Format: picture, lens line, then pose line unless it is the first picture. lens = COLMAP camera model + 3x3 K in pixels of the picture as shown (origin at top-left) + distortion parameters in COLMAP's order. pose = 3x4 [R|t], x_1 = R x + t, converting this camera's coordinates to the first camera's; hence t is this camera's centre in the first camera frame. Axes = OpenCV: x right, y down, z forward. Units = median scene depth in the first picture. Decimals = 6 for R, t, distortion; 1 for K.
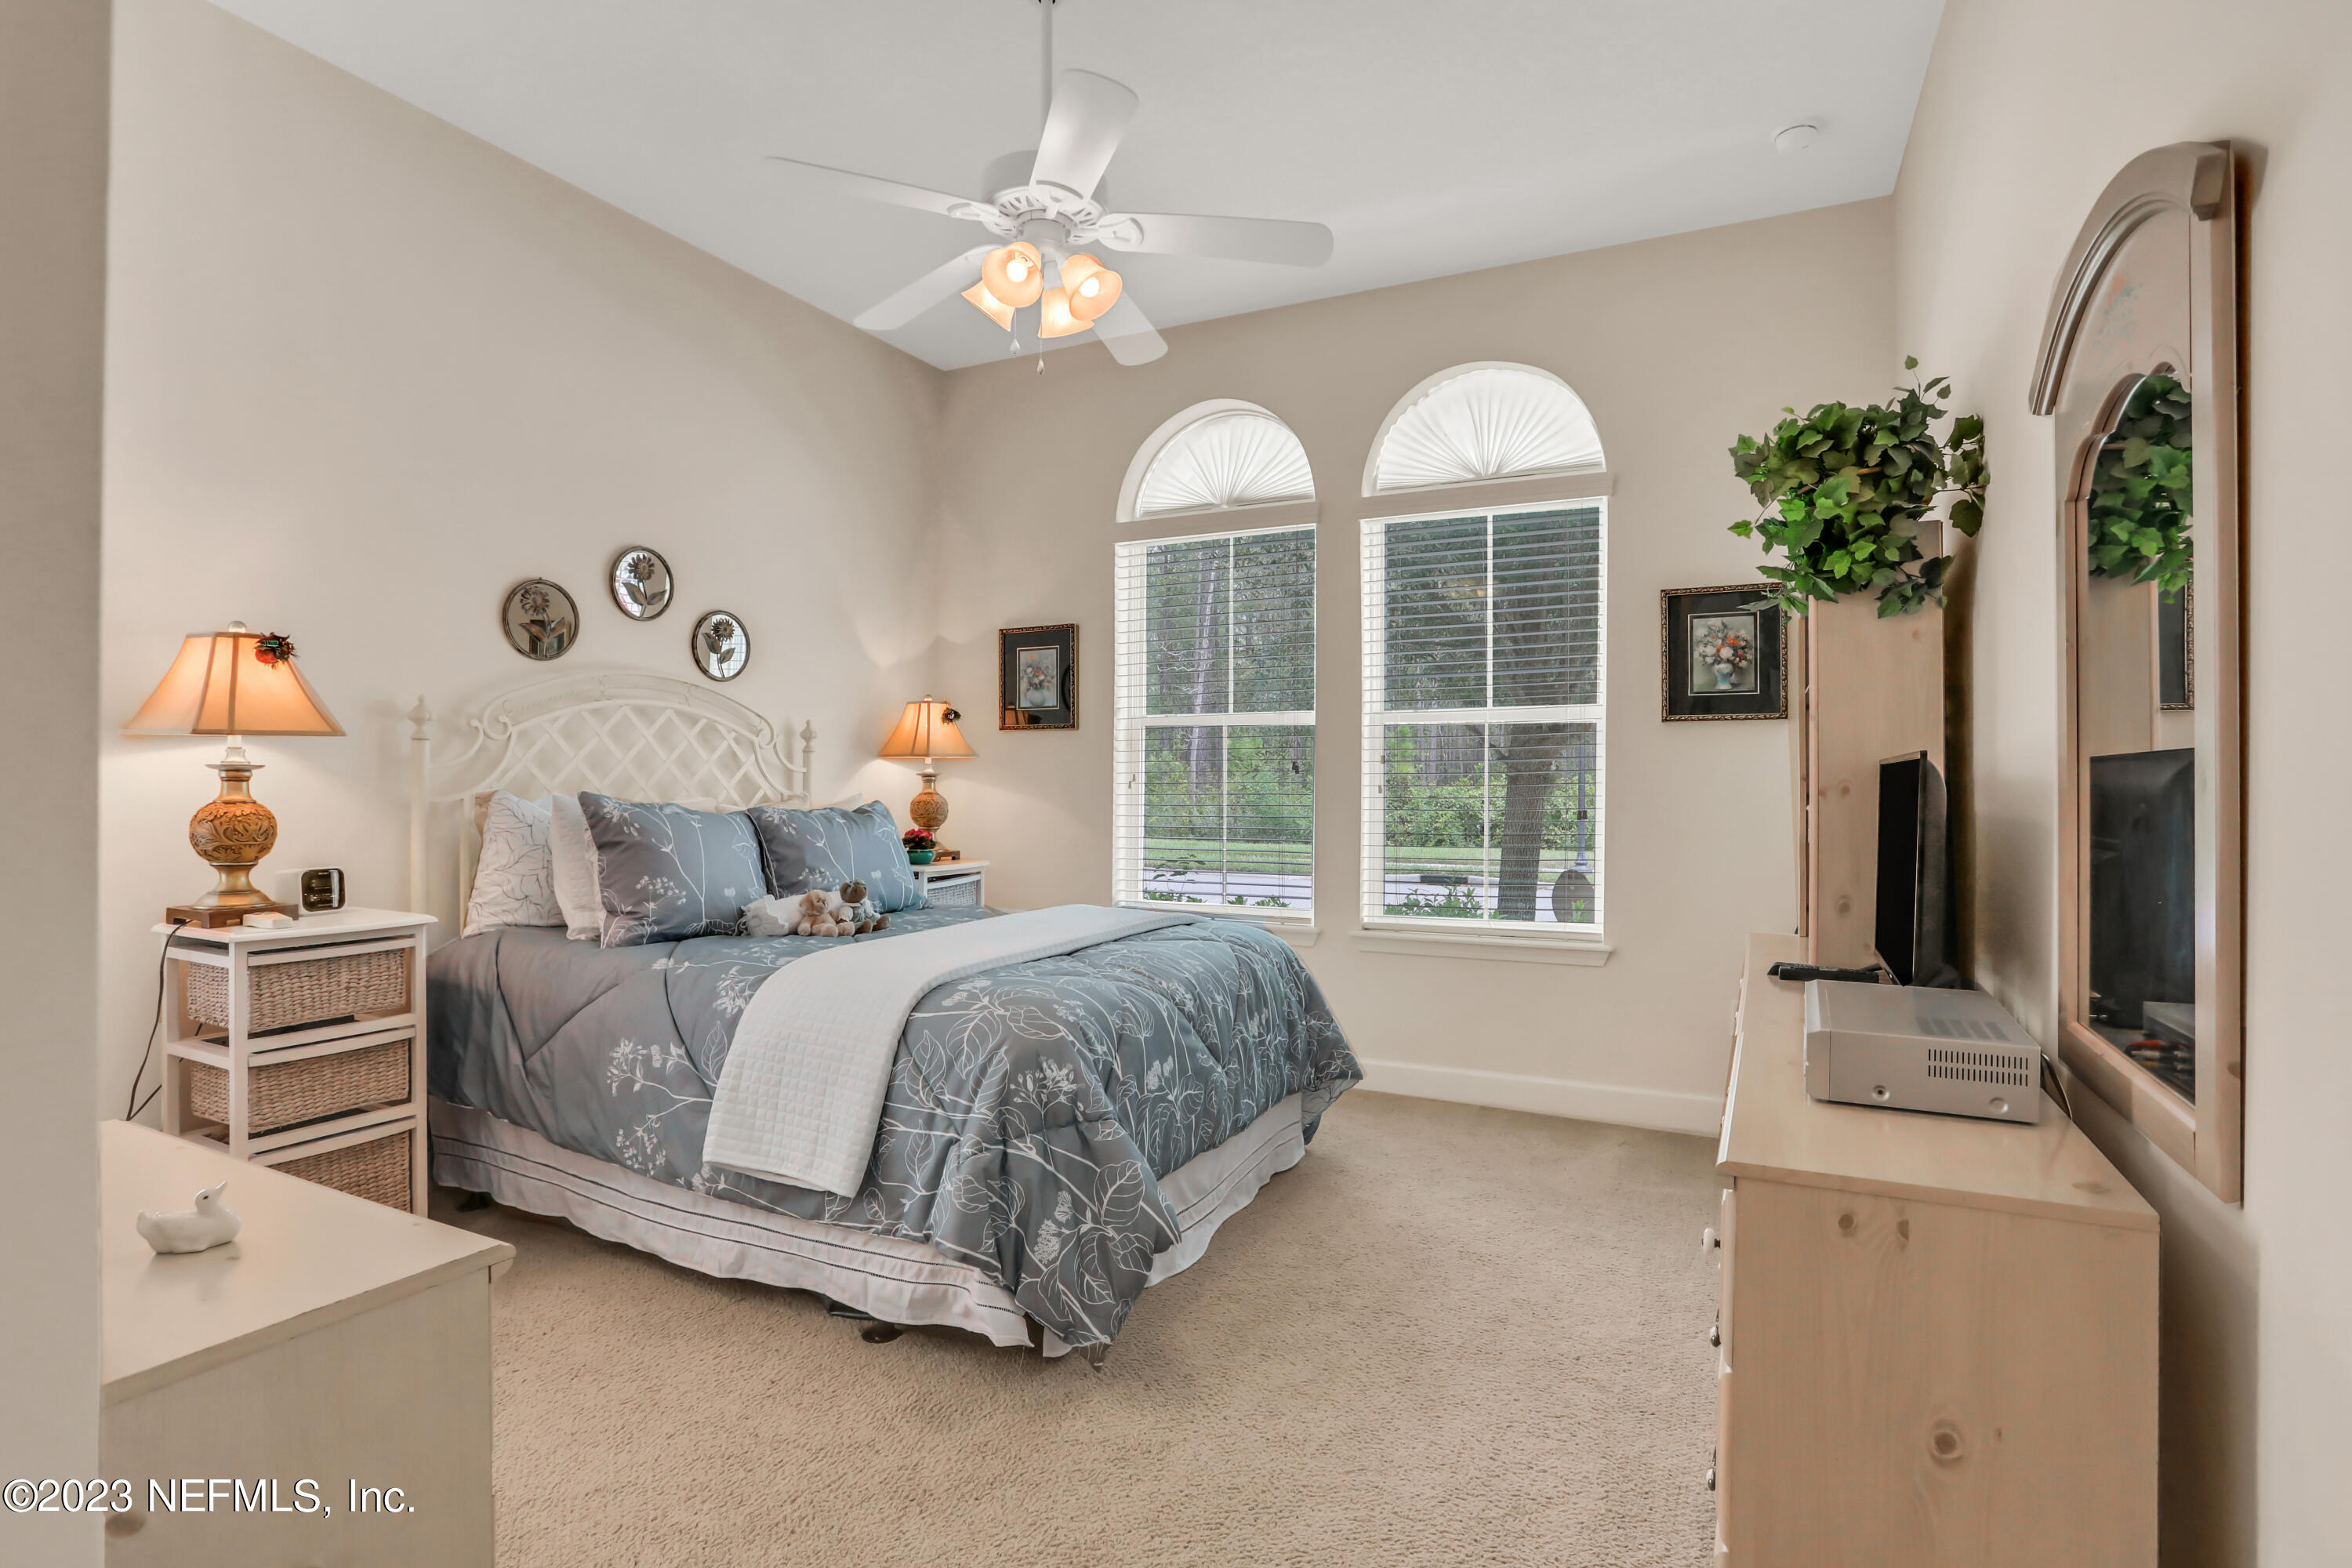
lens RADIAL K [[1141.8, 0, 1155.3], [0, 1141.8, 783.3], [0, 0, 1]] dist [-0.069376, 0.025596]
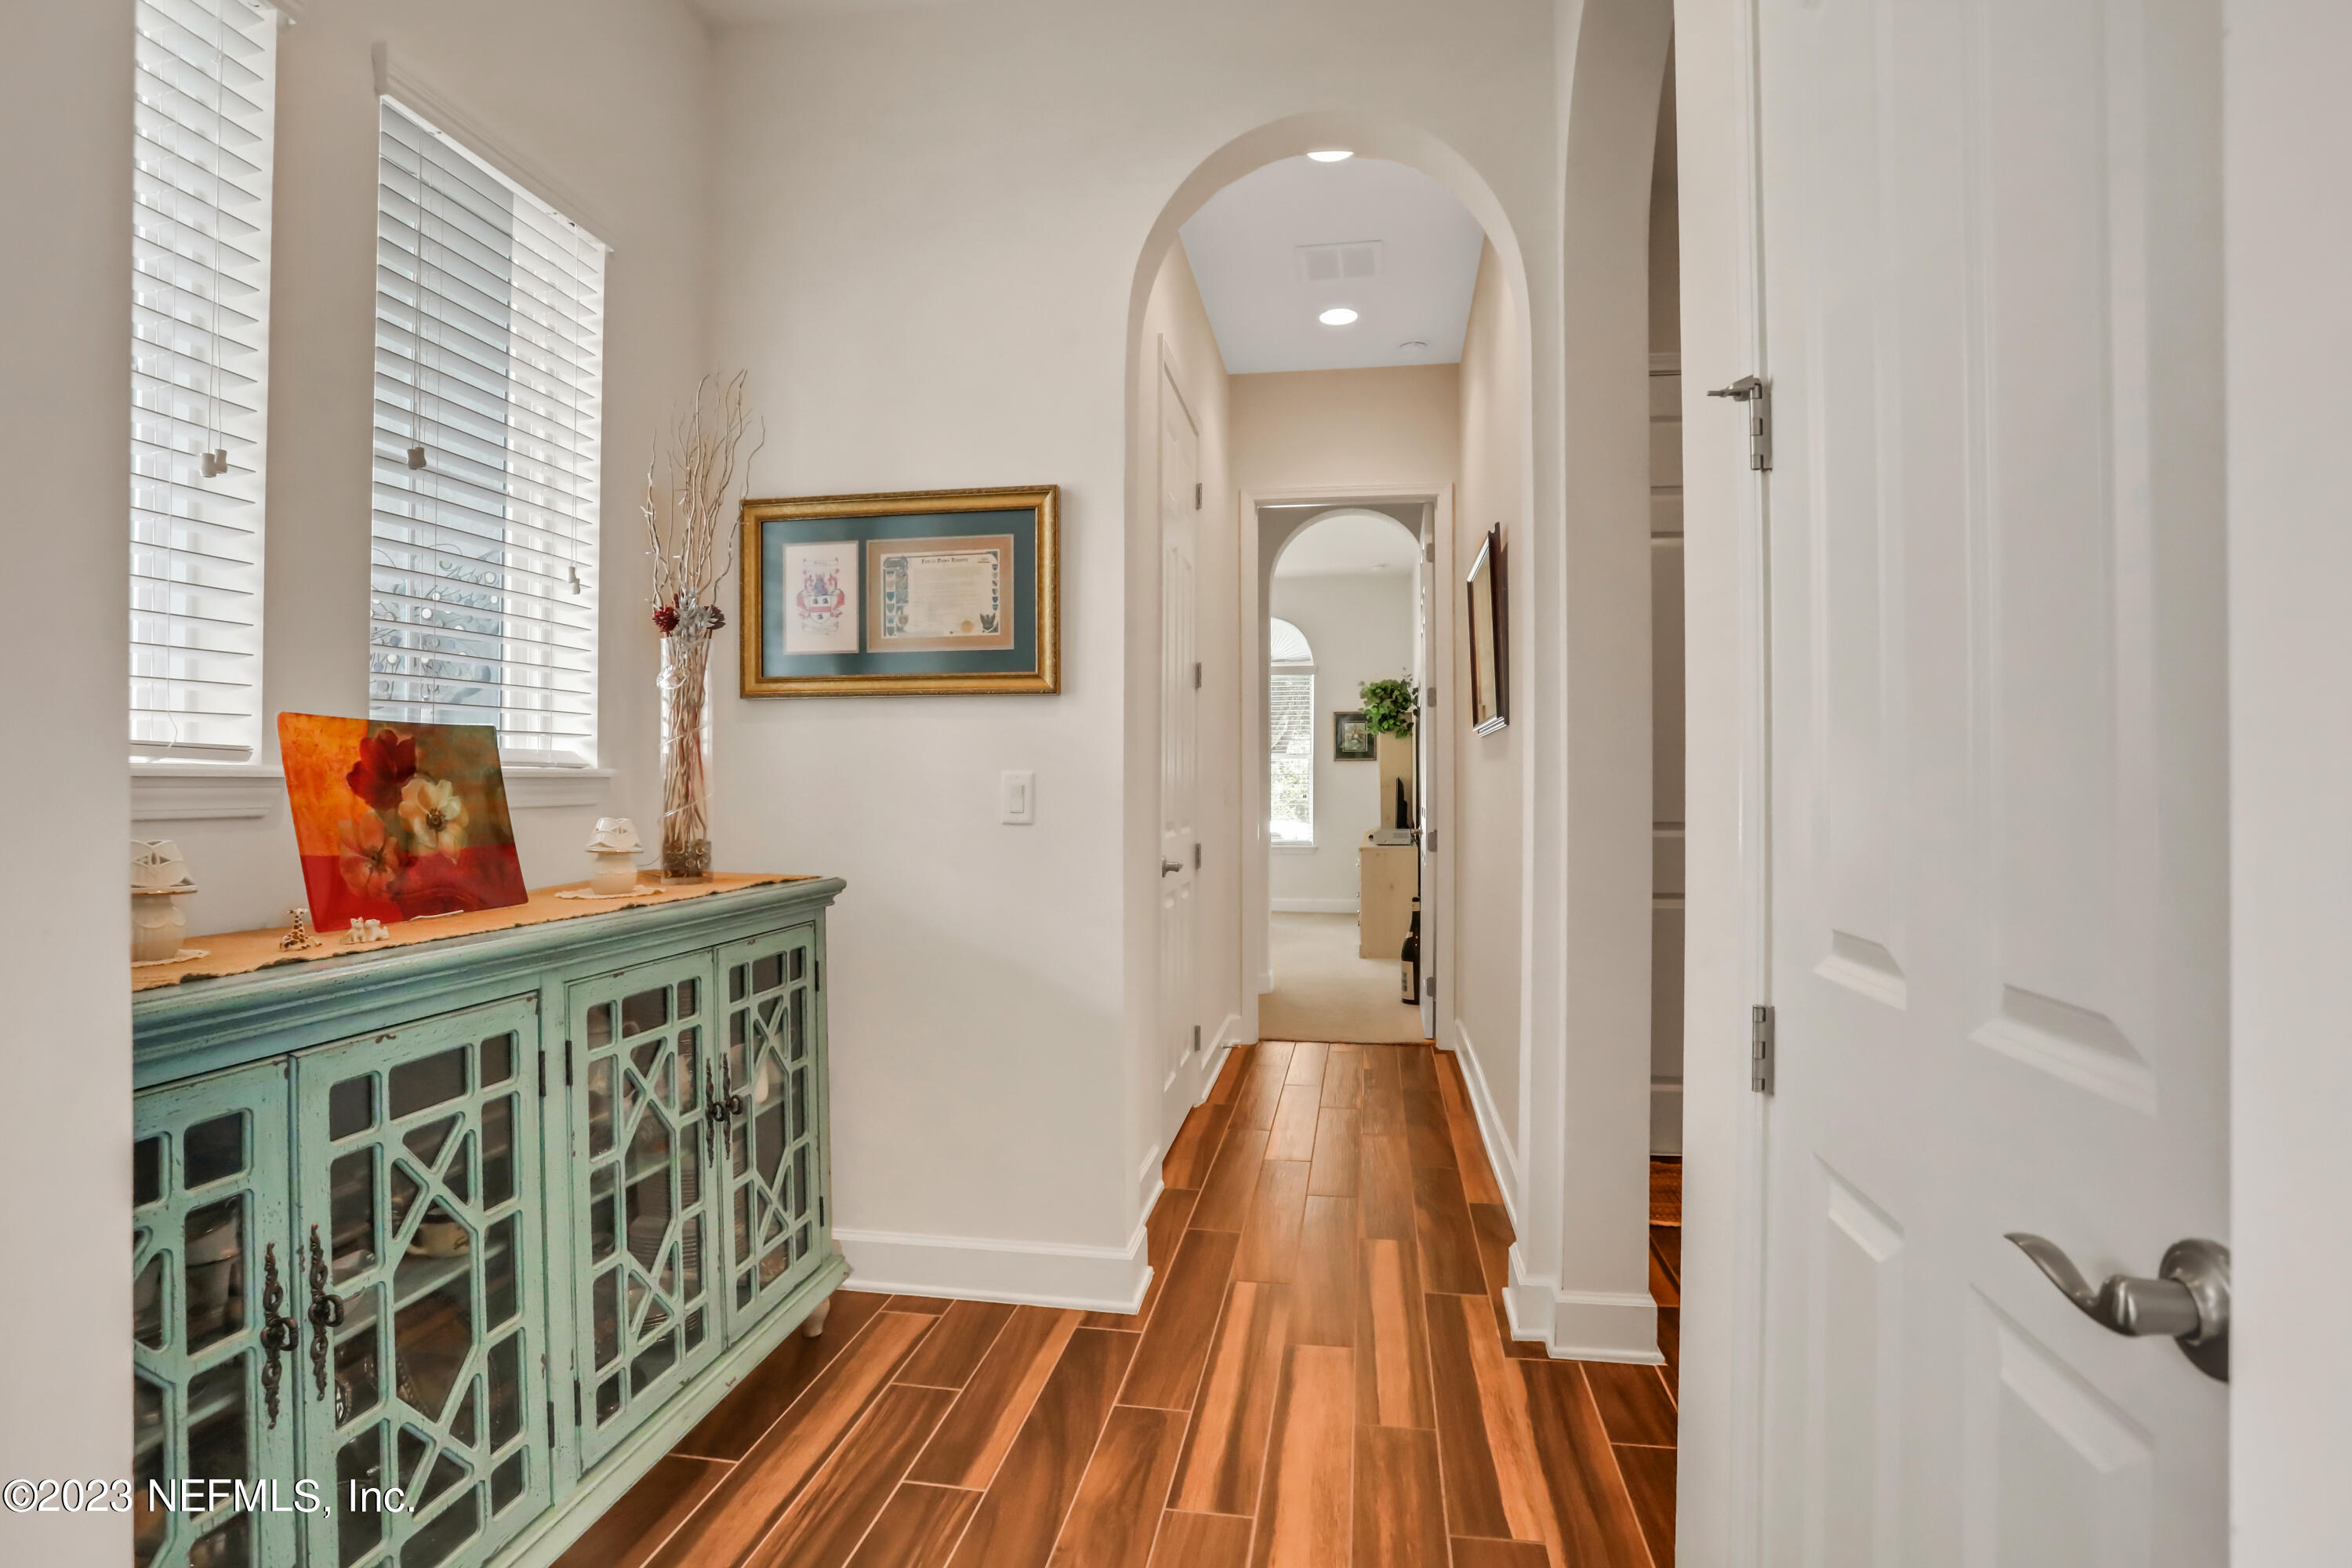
lens RADIAL K [[1207.7, 0, 1176.9], [0, 1207.7, 788.4], [0, 0, 1]] dist [-0.078346, 0.000741]
pose [[0.945614, -0.008015, 0.325192, -0.253712], [0.008611, 0.999963, -0.000393, 0.002196], [-0.325176, 0.003172, 0.945648, -0.482093]]
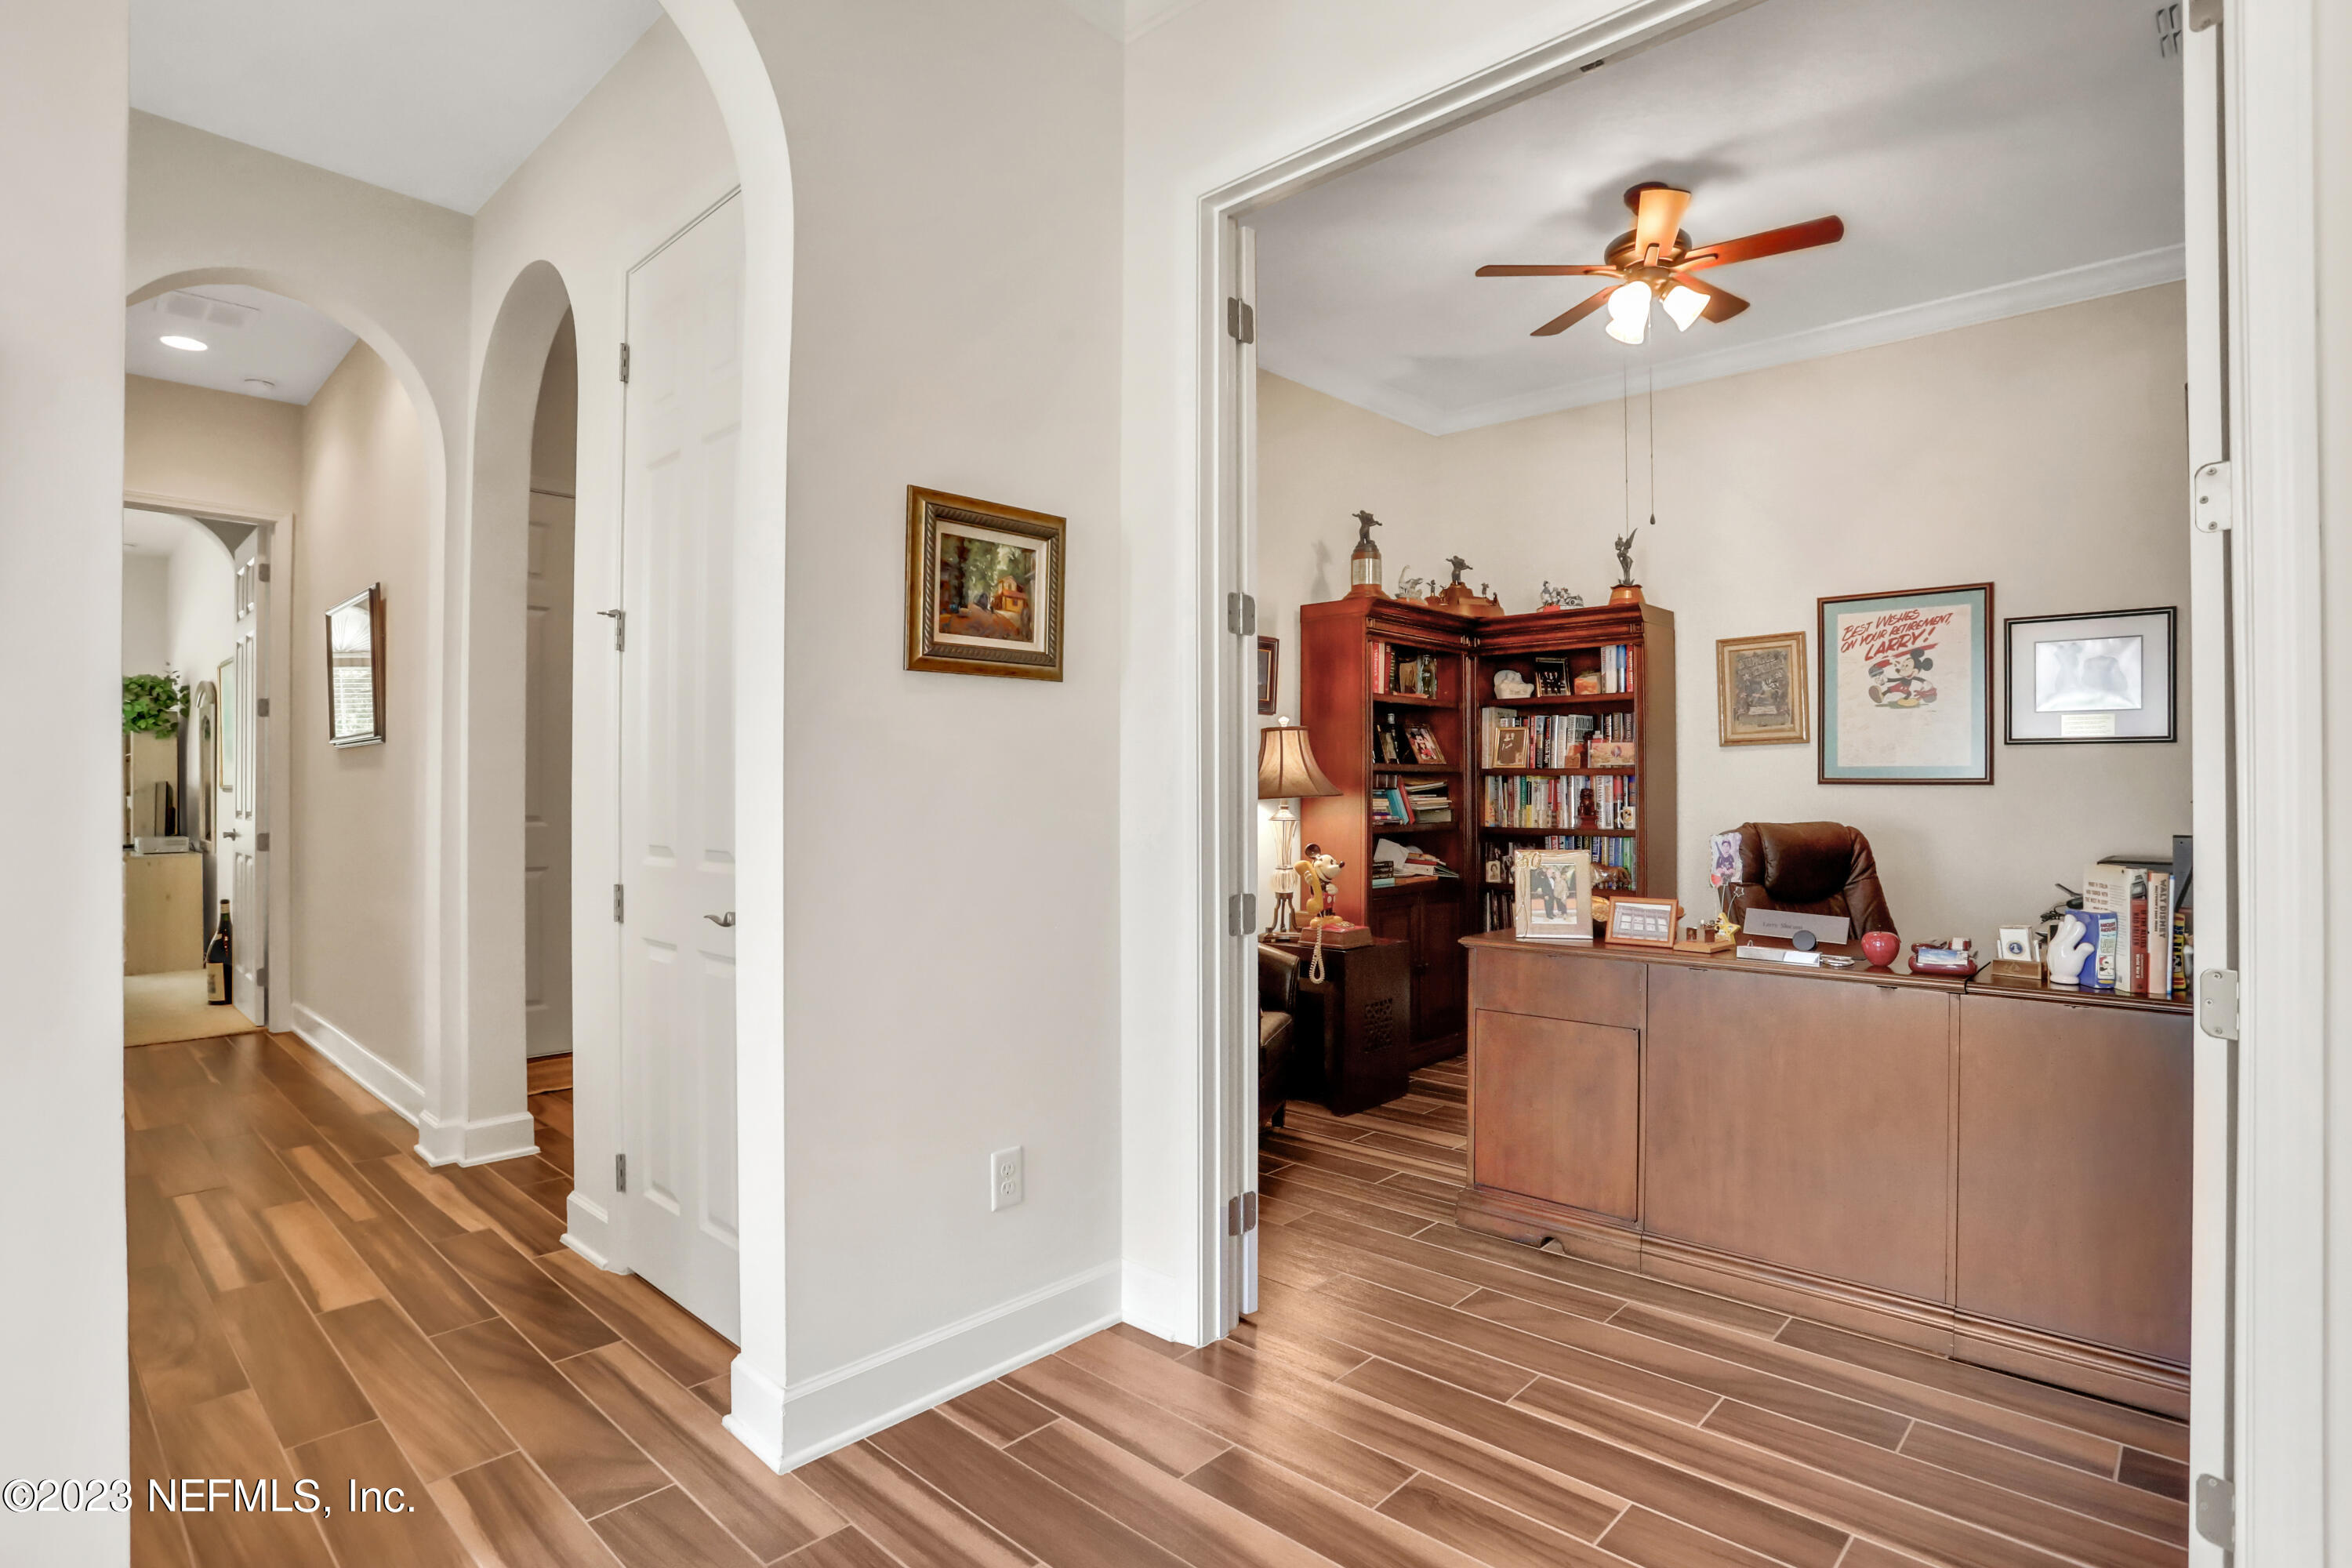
lens RADIAL K [[1141.8, 0, 1155.3], [0, 1141.8, 783.3], [0, 0, 1]] dist [-0.069376, 0.025596]
pose [[0.275537, 0.004477, 0.961280, -0.326788], [0.003523, 0.999978, -0.005667, 0.002708], [-0.961284, 0.004948, 0.275515, -0.540895]]
